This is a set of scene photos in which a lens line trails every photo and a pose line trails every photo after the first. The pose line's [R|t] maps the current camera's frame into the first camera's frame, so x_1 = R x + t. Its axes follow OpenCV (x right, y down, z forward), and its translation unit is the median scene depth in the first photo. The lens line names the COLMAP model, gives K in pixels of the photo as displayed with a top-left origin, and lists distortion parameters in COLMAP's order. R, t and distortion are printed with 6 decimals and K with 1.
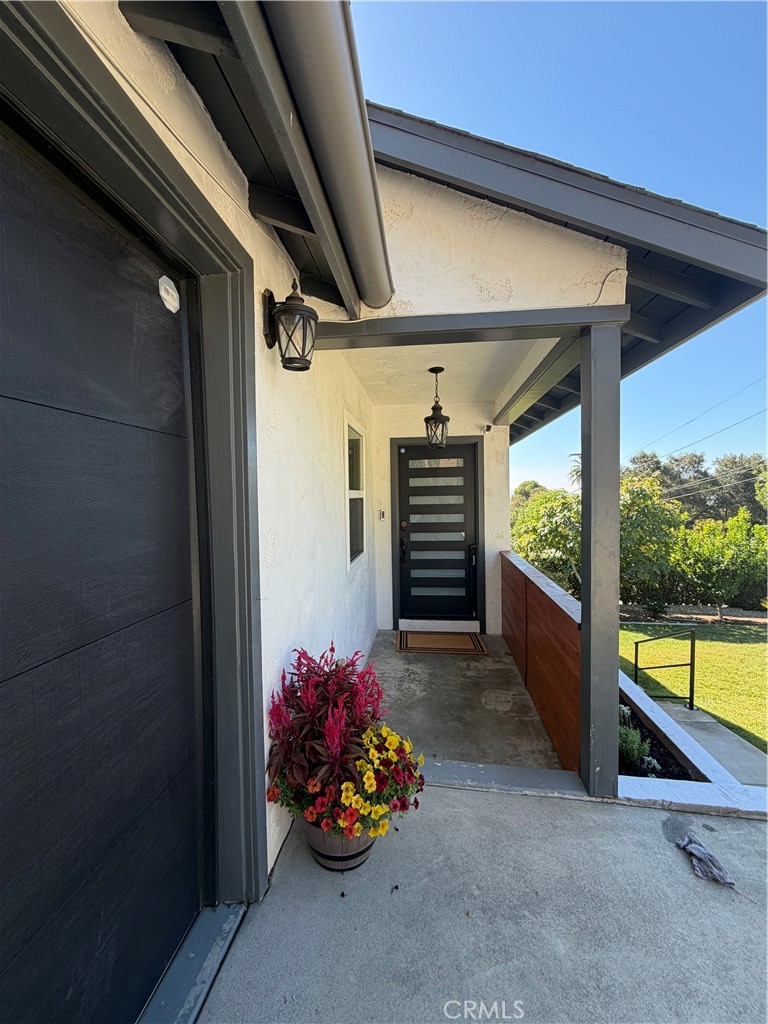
lens RADIAL K [[408.3, 0, 383.9], [0, 408.3, 512.1], [0, 0, 1]] dist [0.002895, -0.000075]
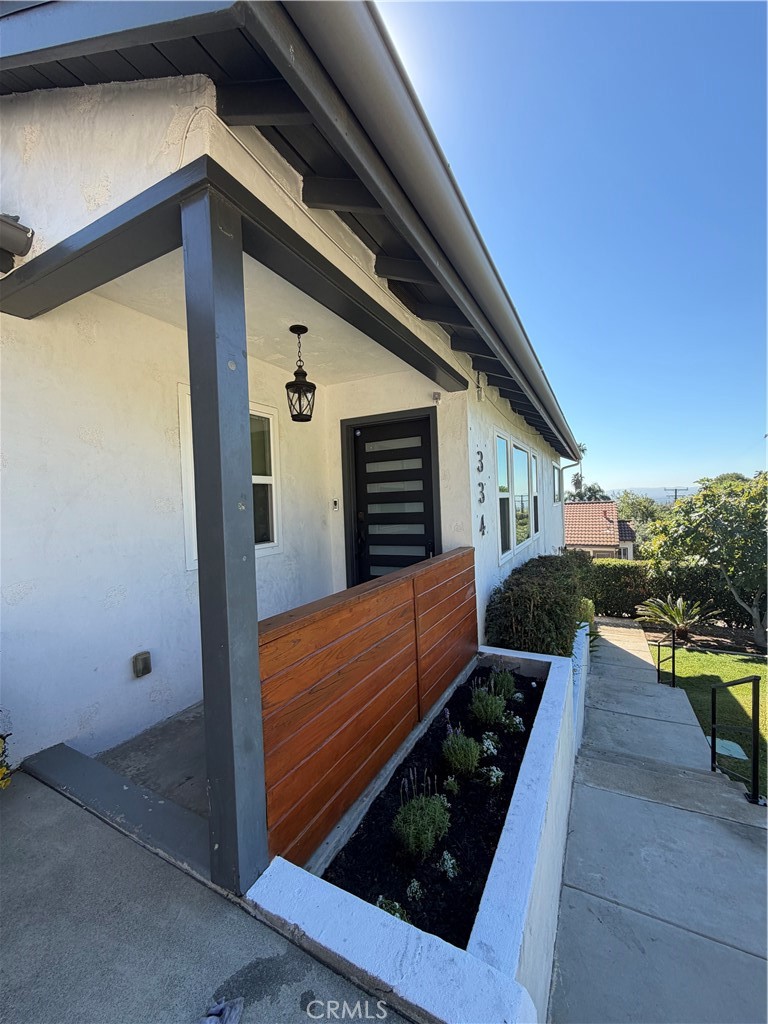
lens RADIAL K [[408.3, 0, 384.0], [0, 408.3, 511.5], [0, 0, 1]] dist [0.002895, -0.000075]
pose [[0.933014, -0.010010, -0.359700, 0.417815], [0.007215, 0.999932, -0.009110, 0.030157], [0.359767, 0.005904, 0.933024, 0.184369]]
